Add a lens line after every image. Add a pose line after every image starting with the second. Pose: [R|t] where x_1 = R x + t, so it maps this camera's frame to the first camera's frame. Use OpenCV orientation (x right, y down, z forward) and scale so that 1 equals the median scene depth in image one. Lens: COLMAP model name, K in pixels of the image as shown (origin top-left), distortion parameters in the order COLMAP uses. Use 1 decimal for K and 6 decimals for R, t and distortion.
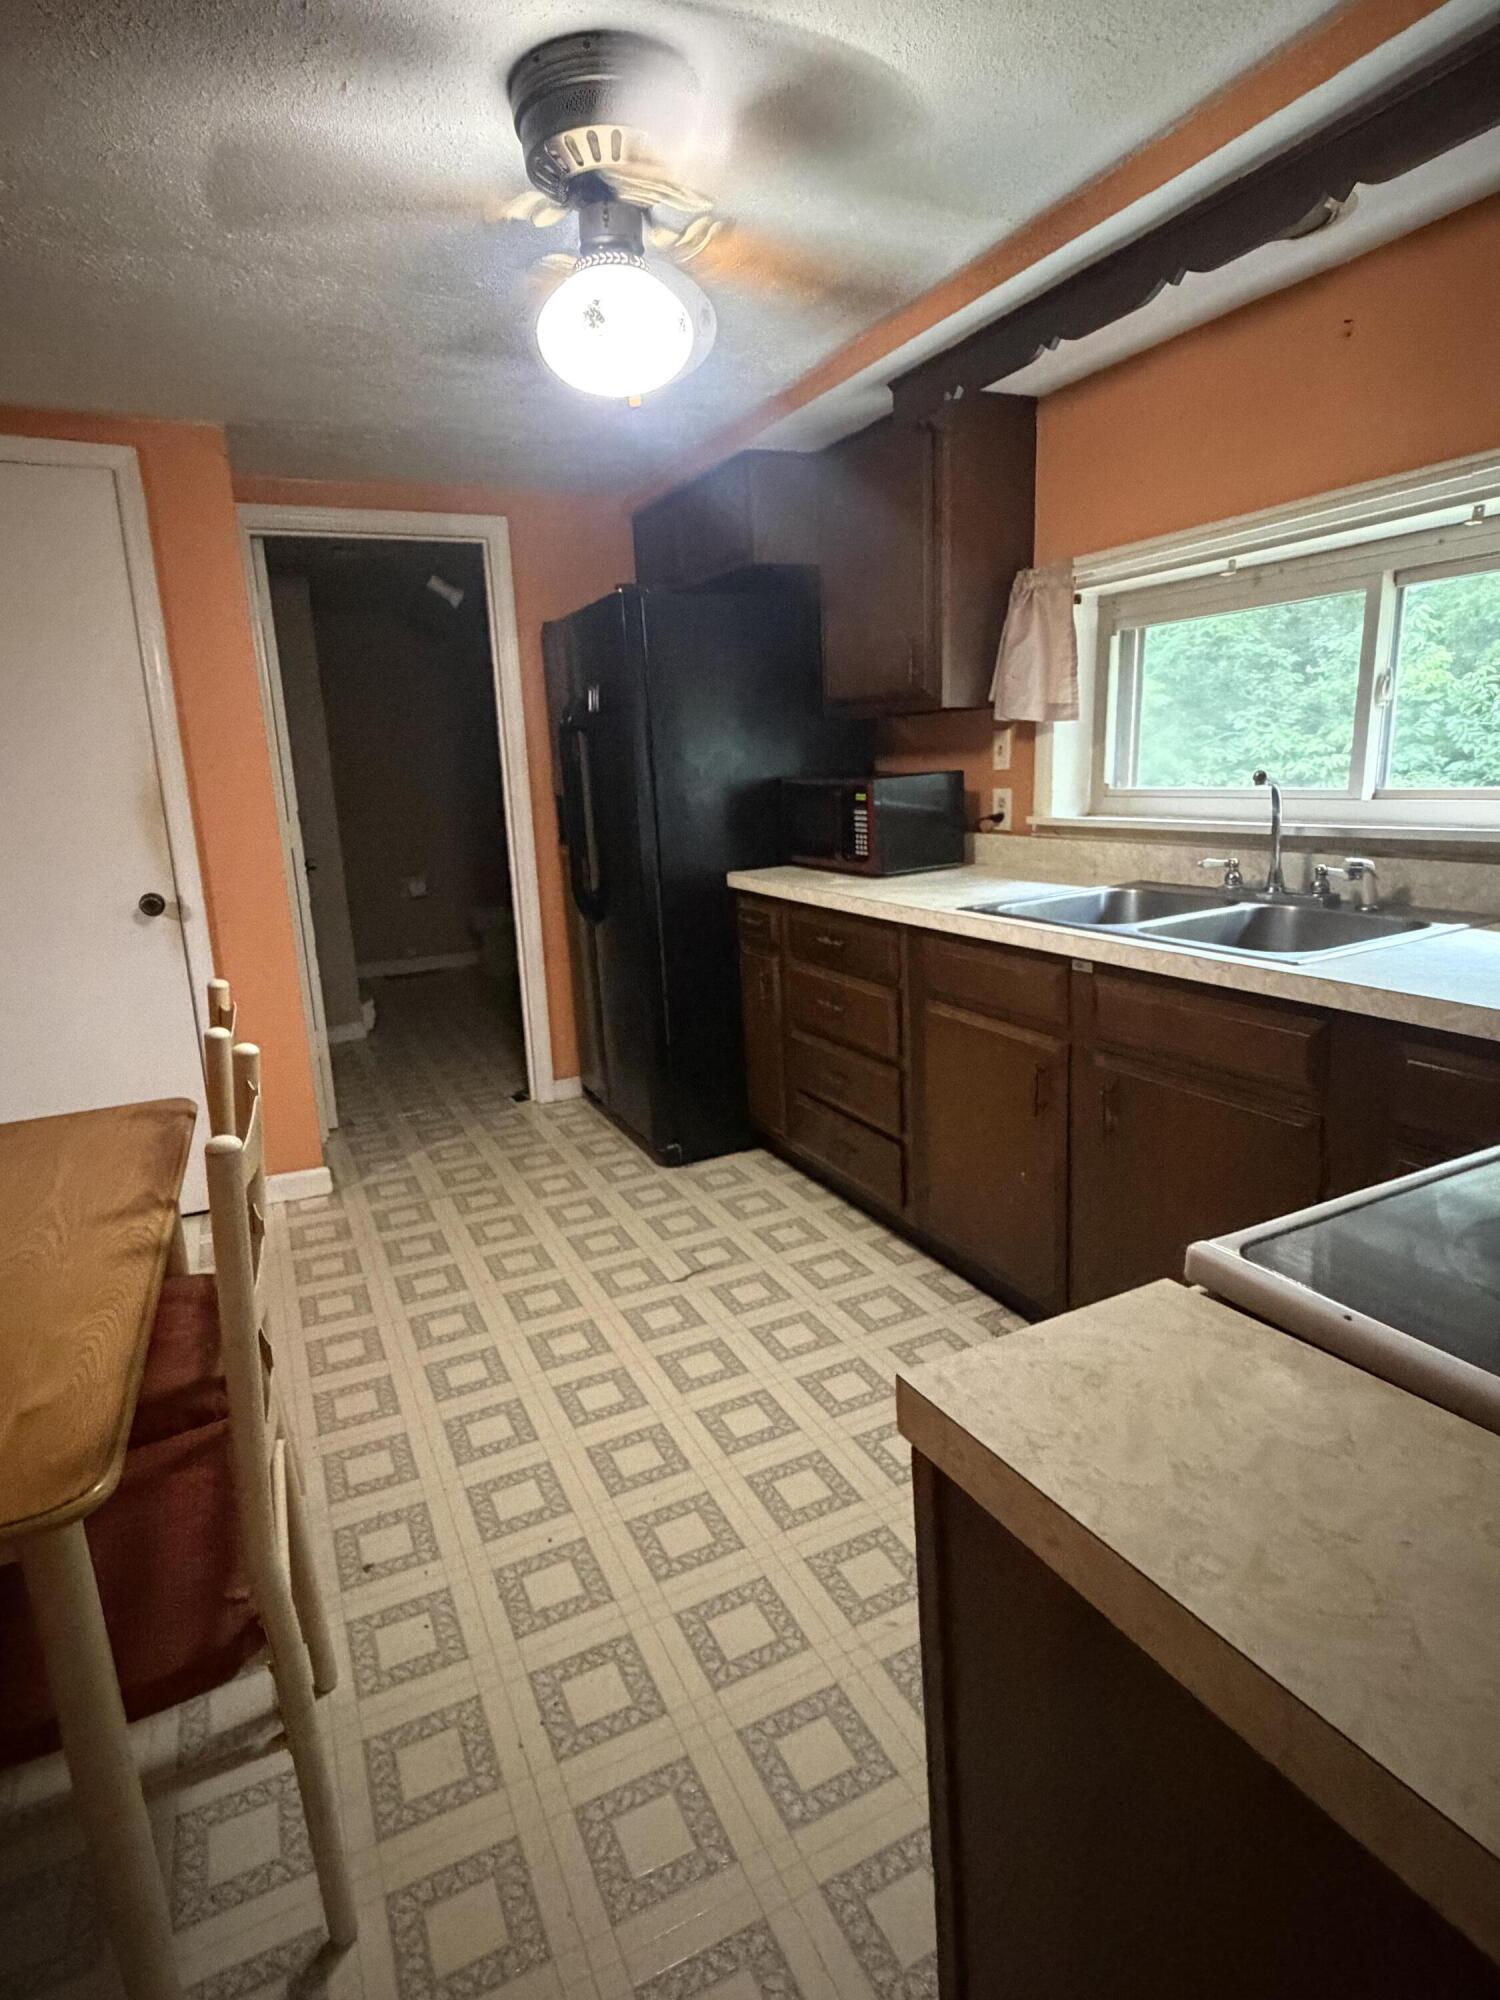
lens RADIAL K [[1067.1, 0, 742.9], [0, 1067.1, 995.6], [0, 0, 1]] dist [0.002001, -0.000414]
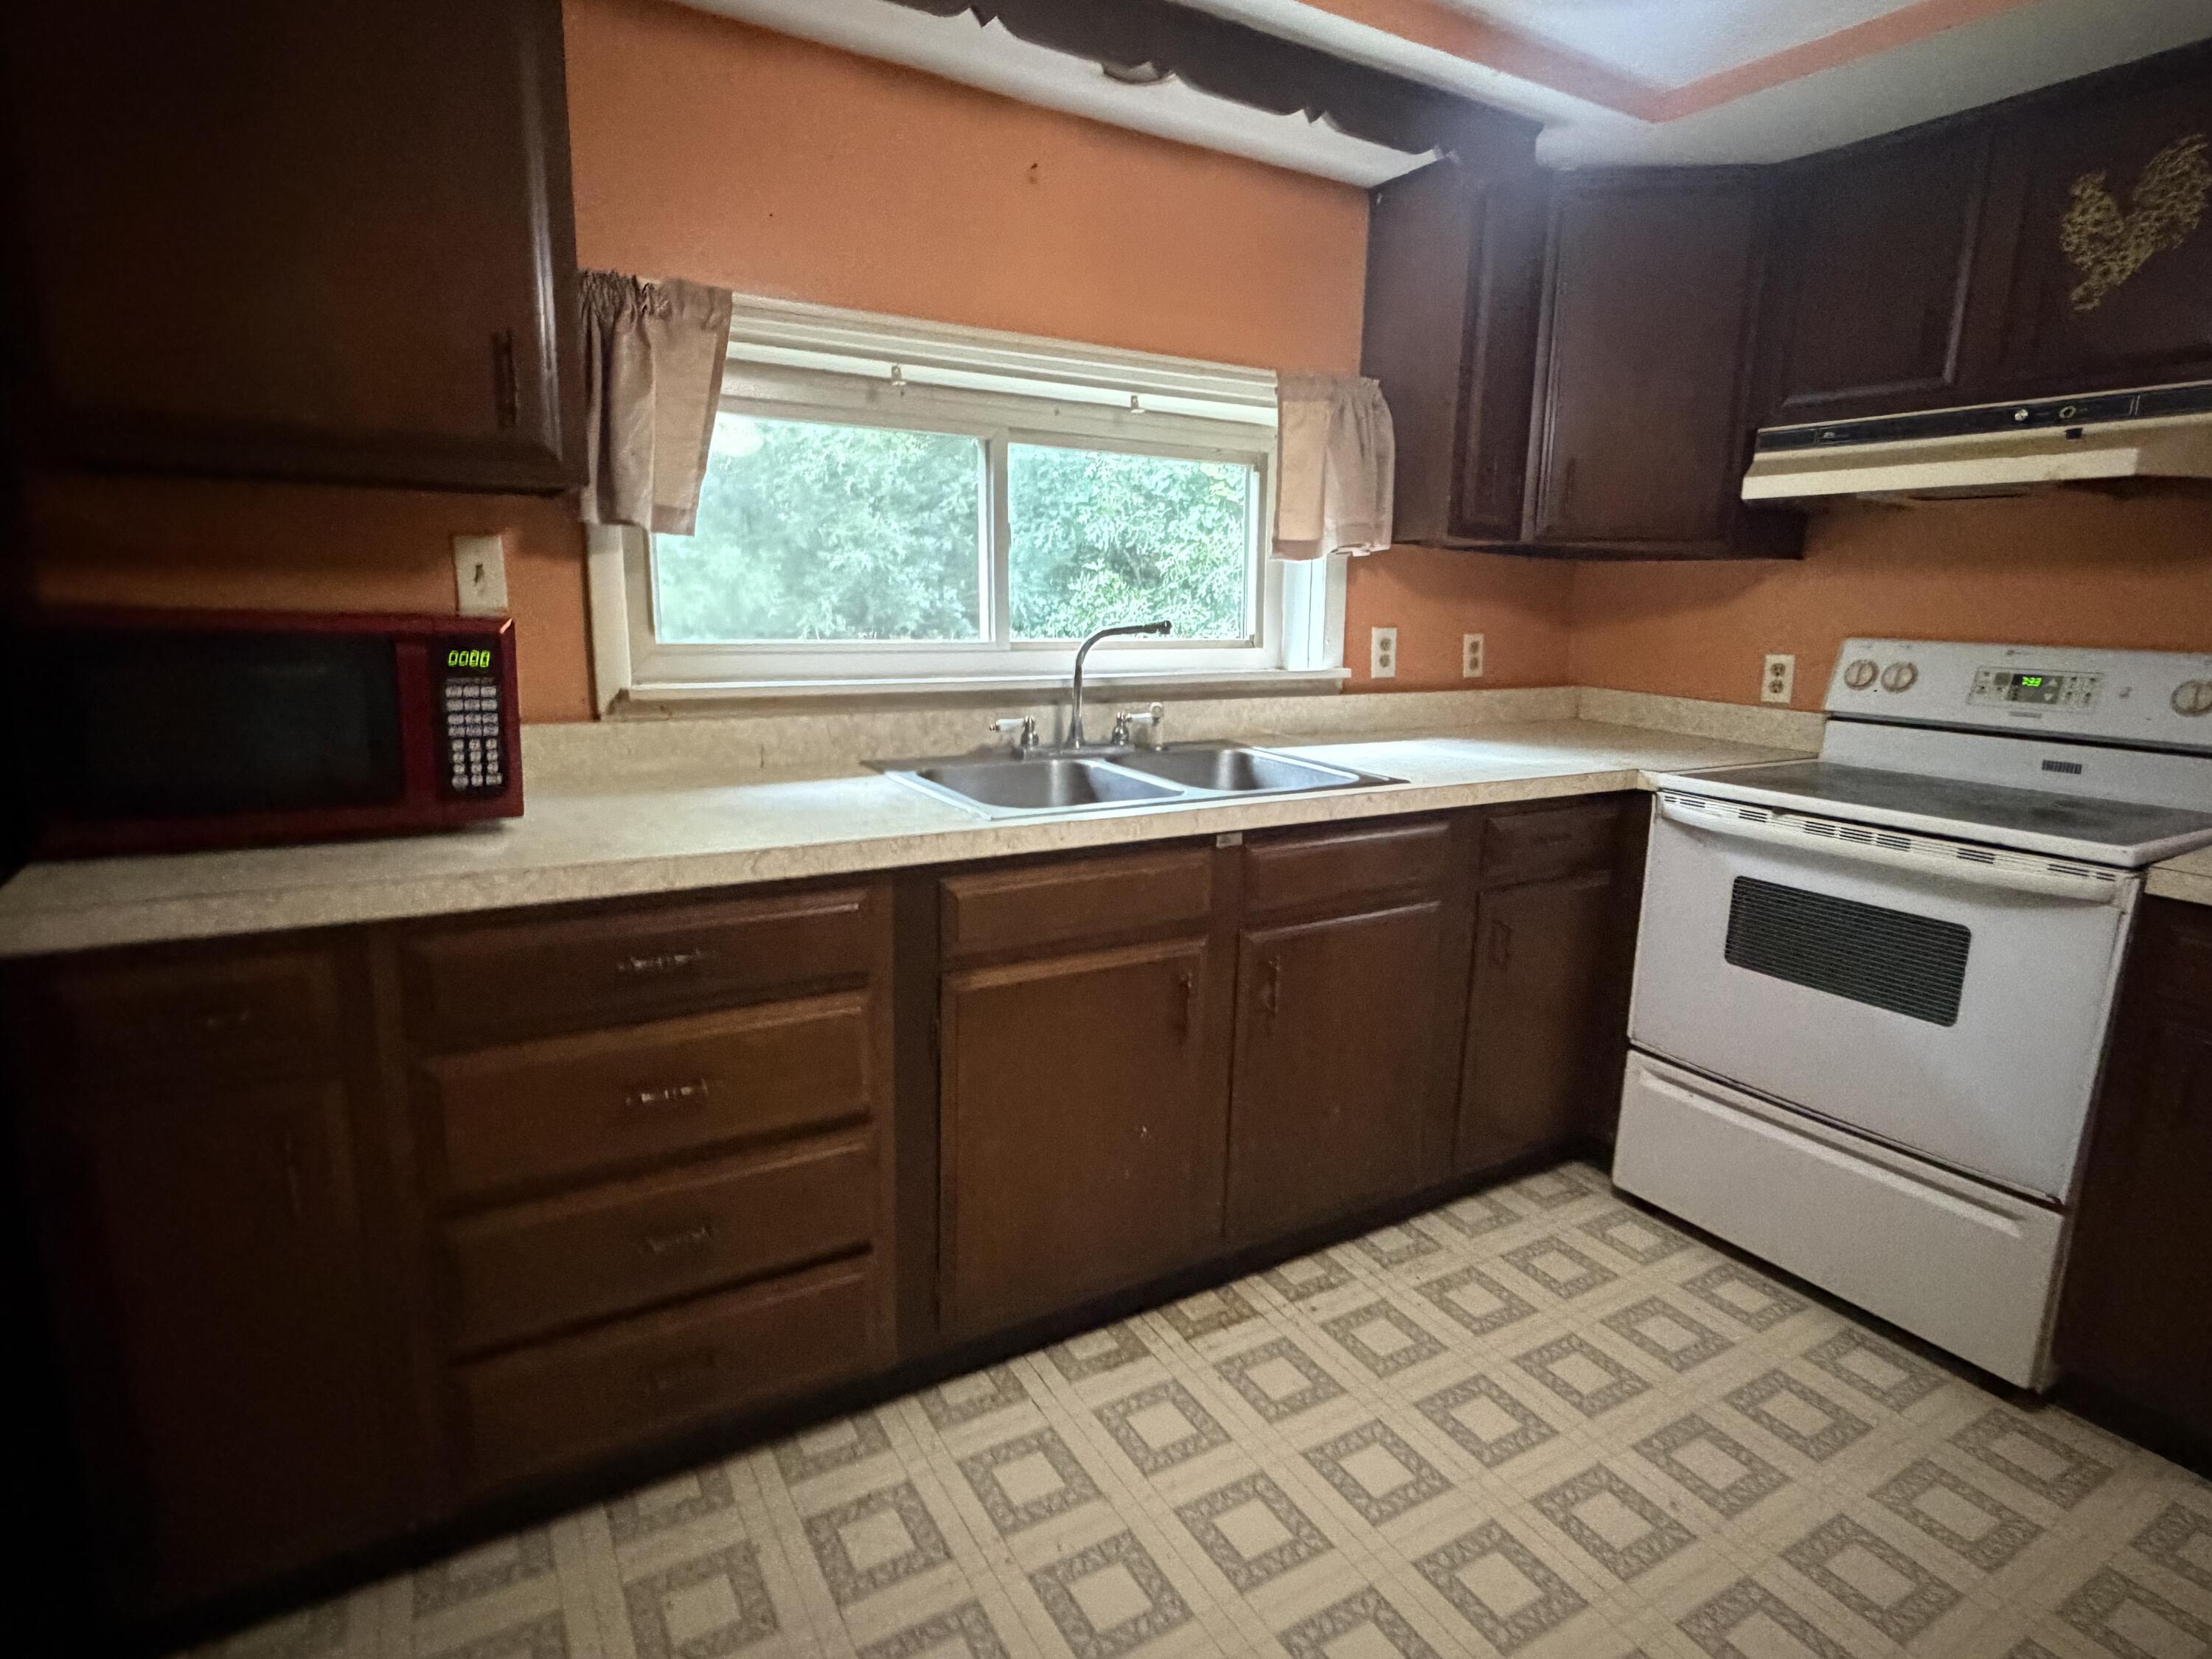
lens RADIAL K [[1180.2, 0, 1108.8], [0, 1180.2, 822.7], [0, 0, 1]] dist [0.002001, -0.000414]
pose [[-0.086381, -0.144480, 0.985730, -0.489744], [0.199480, 0.966884, 0.159198, -0.170137], [-0.976087, 0.210385, -0.054700, 0.917288]]
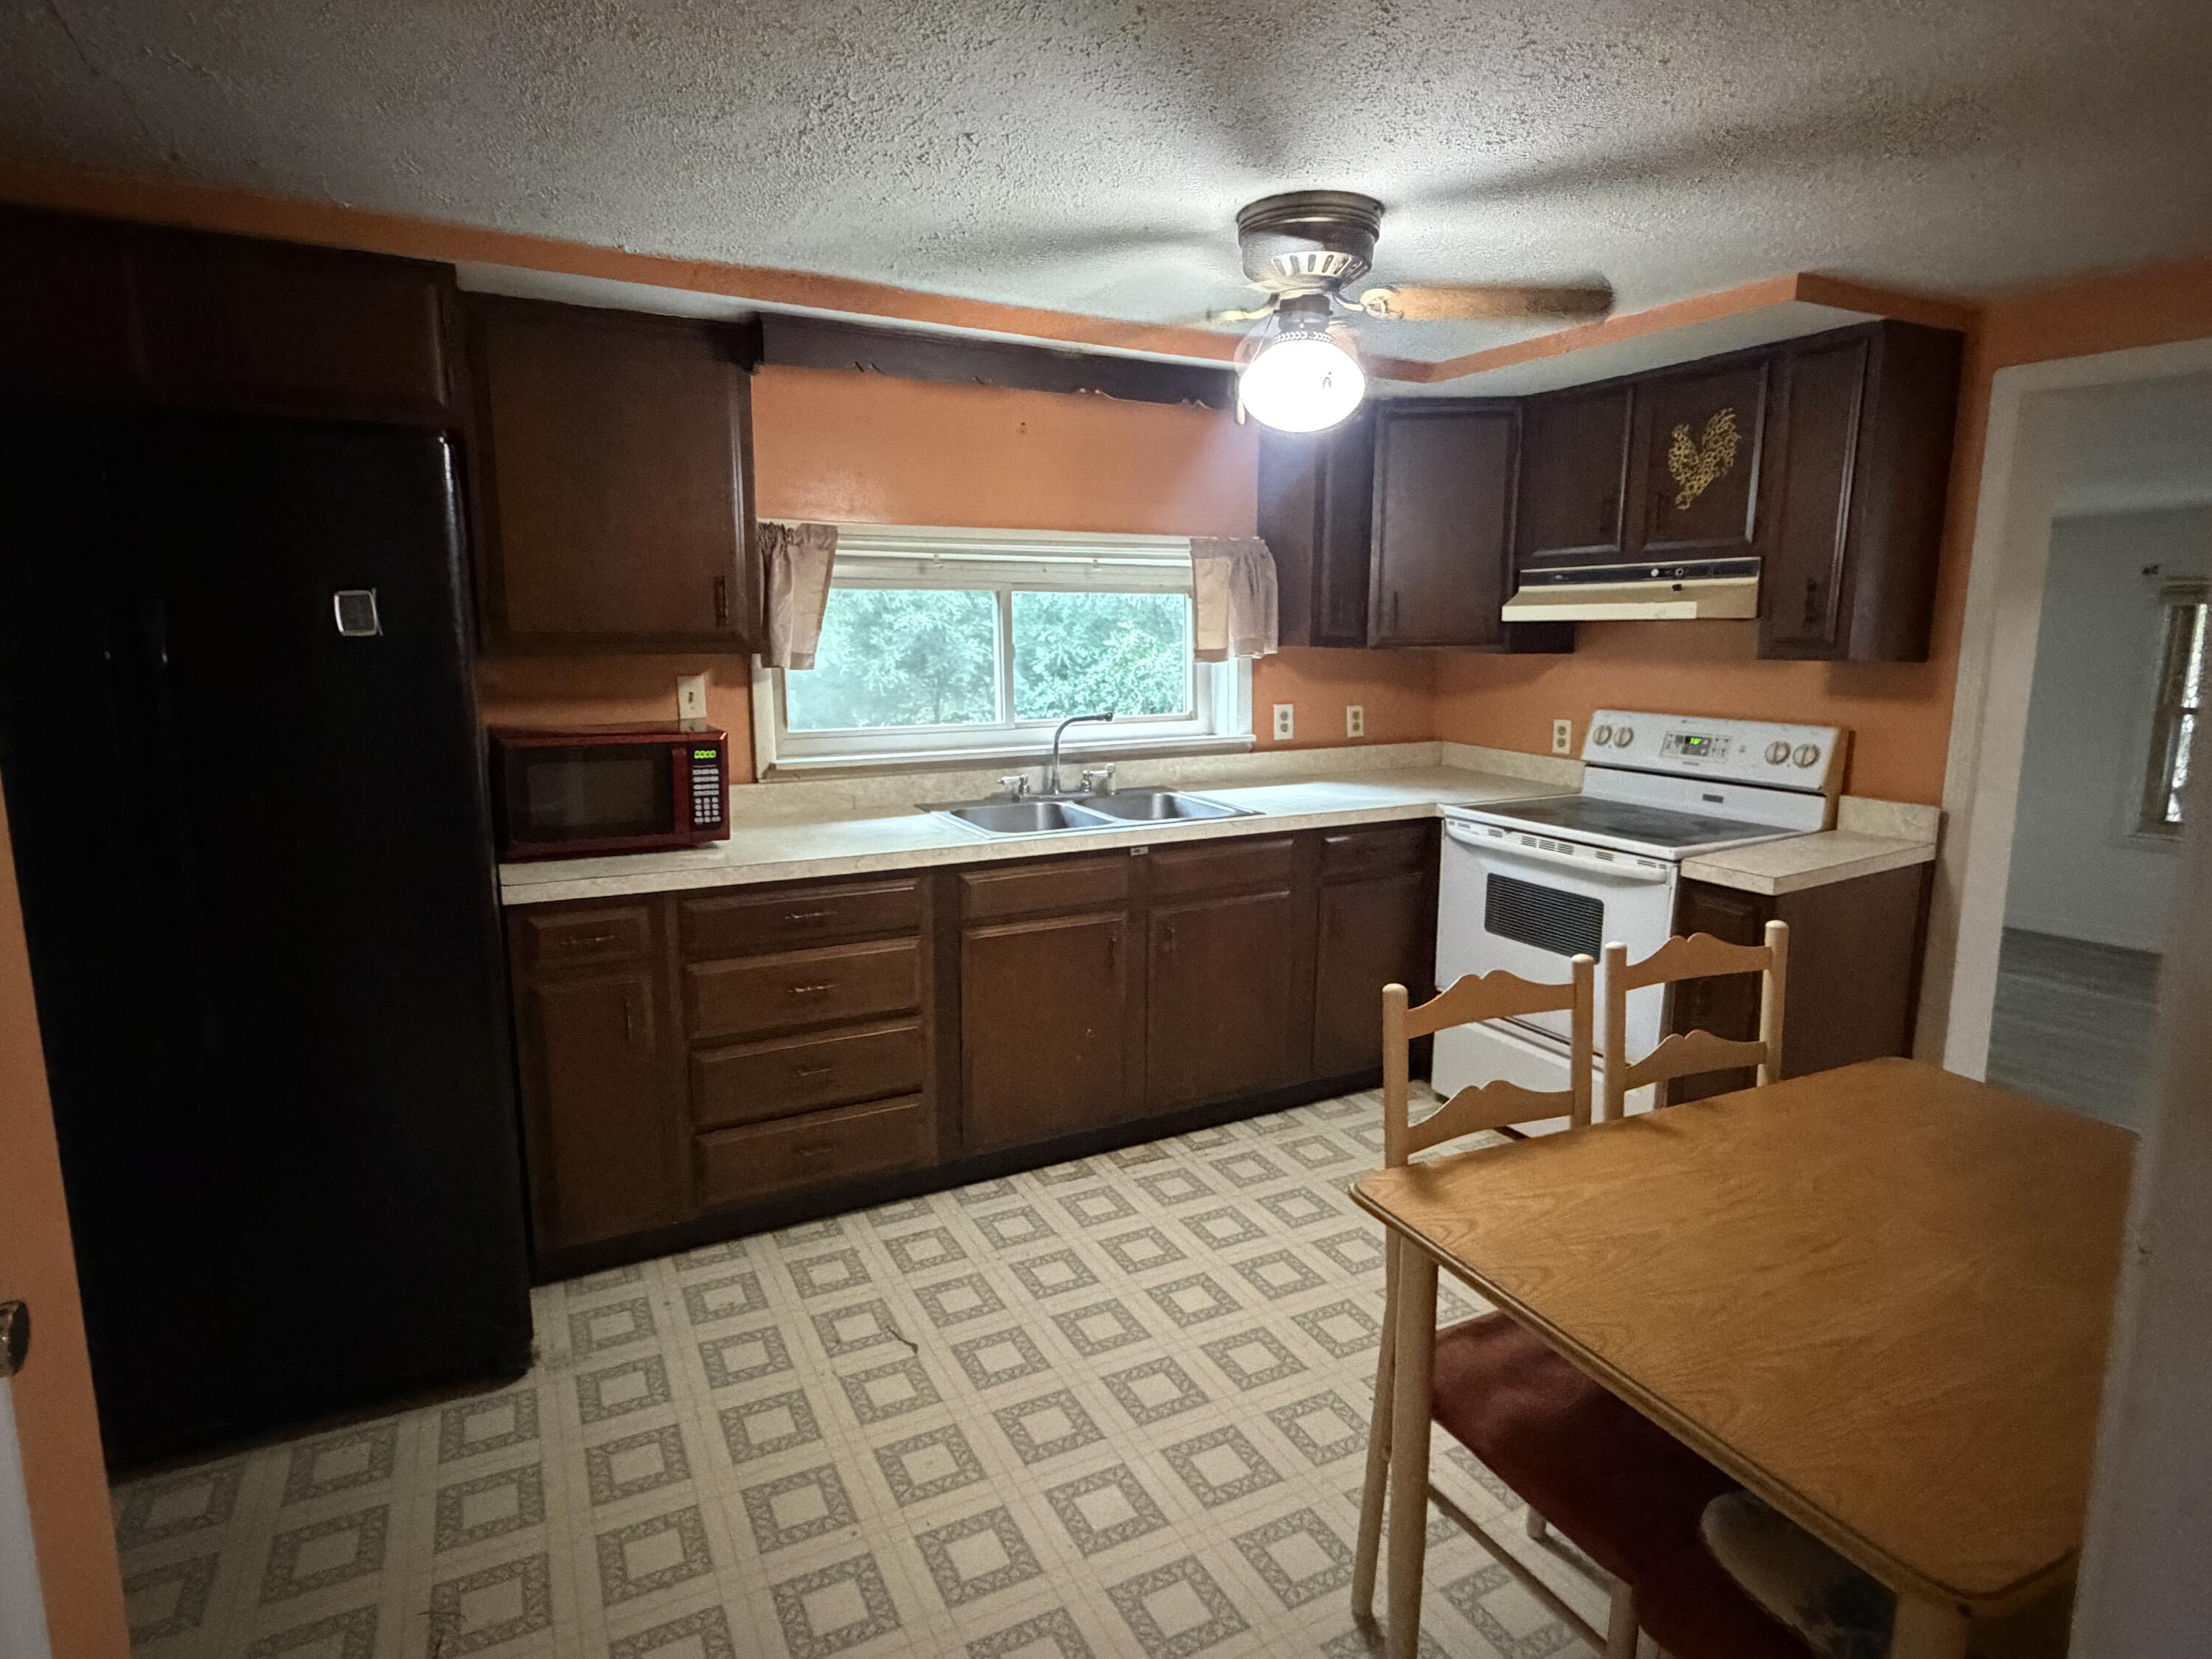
lens RADIAL K [[1180.2, 0, 1105.3], [0, 1180.2, 817.7], [0, 0, 1]] dist [0.002001, -0.000414]
pose [[-0.033831, -0.111075, 0.993236, -0.973964], [0.217451, 0.969179, 0.115791, -0.207604], [-0.975485, 0.219897, -0.008635, 0.839496]]
